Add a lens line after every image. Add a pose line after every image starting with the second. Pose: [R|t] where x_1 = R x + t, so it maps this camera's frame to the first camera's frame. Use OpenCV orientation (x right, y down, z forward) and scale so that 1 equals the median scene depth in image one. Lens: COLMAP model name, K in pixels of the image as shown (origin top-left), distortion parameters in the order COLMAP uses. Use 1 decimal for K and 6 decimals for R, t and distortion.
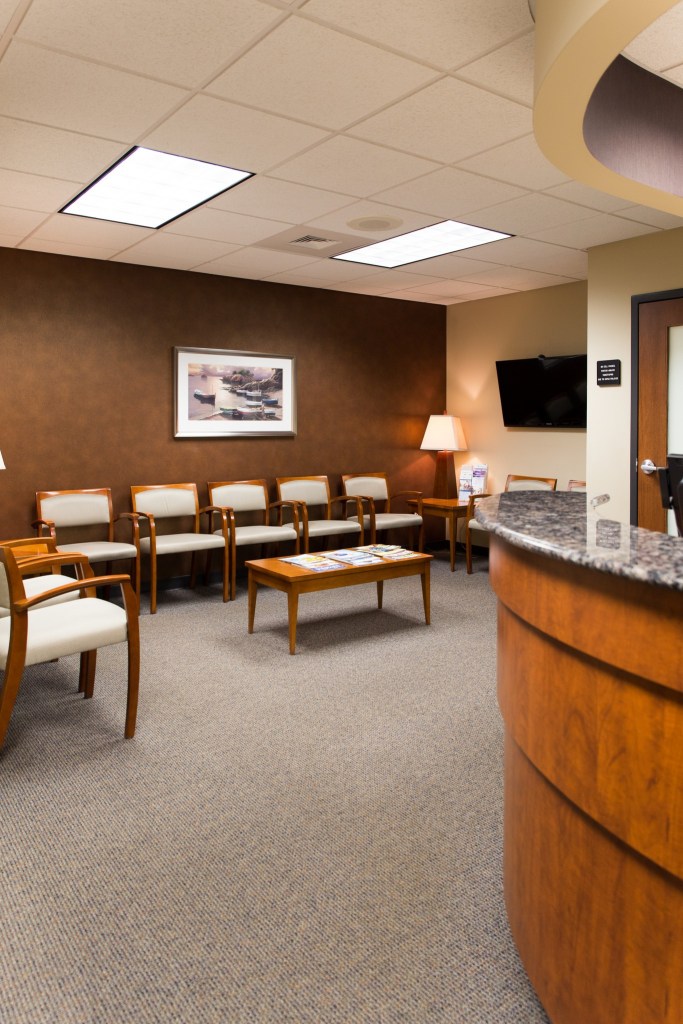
lens RADIAL K [[965.4, 0, 342.7], [0, 965.4, 511.8], [0, 0, 1]] dist [-0.000181, 0.000000]
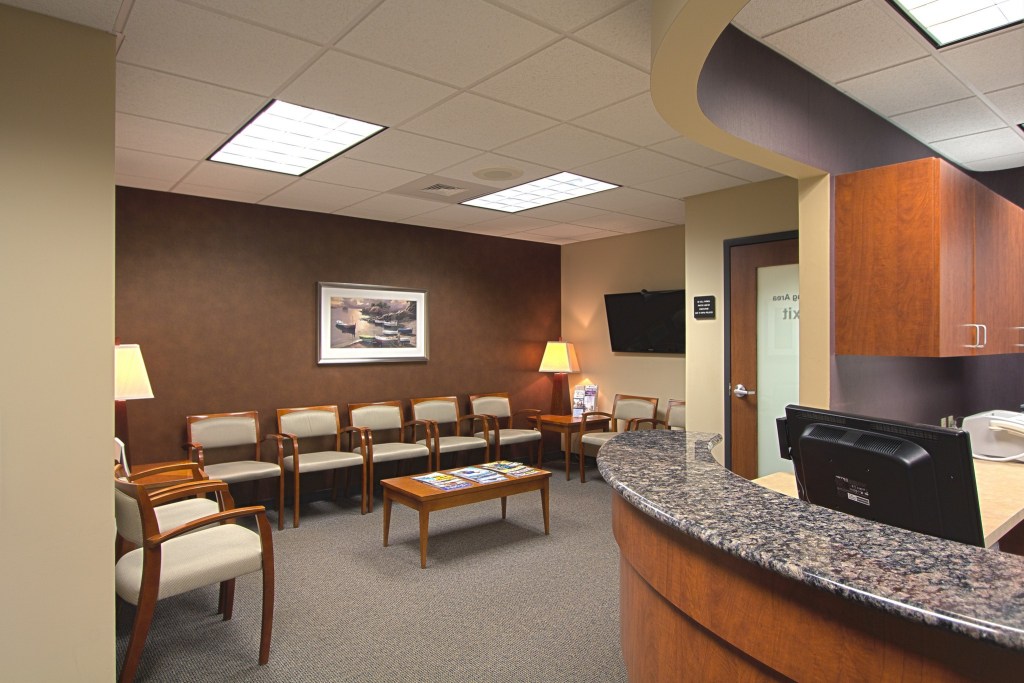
lens RADIAL K [[607.4, 0, 510.9], [0, 607.4, 339.3], [0, 0, 1]] dist [0.004051, 0.005228]
pose [[0.998646, -0.002144, 0.051969, 0.011076], [0.002933, 0.999882, -0.015107, -0.096971], [-0.051931, 0.015239, 0.998534, 0.301478]]
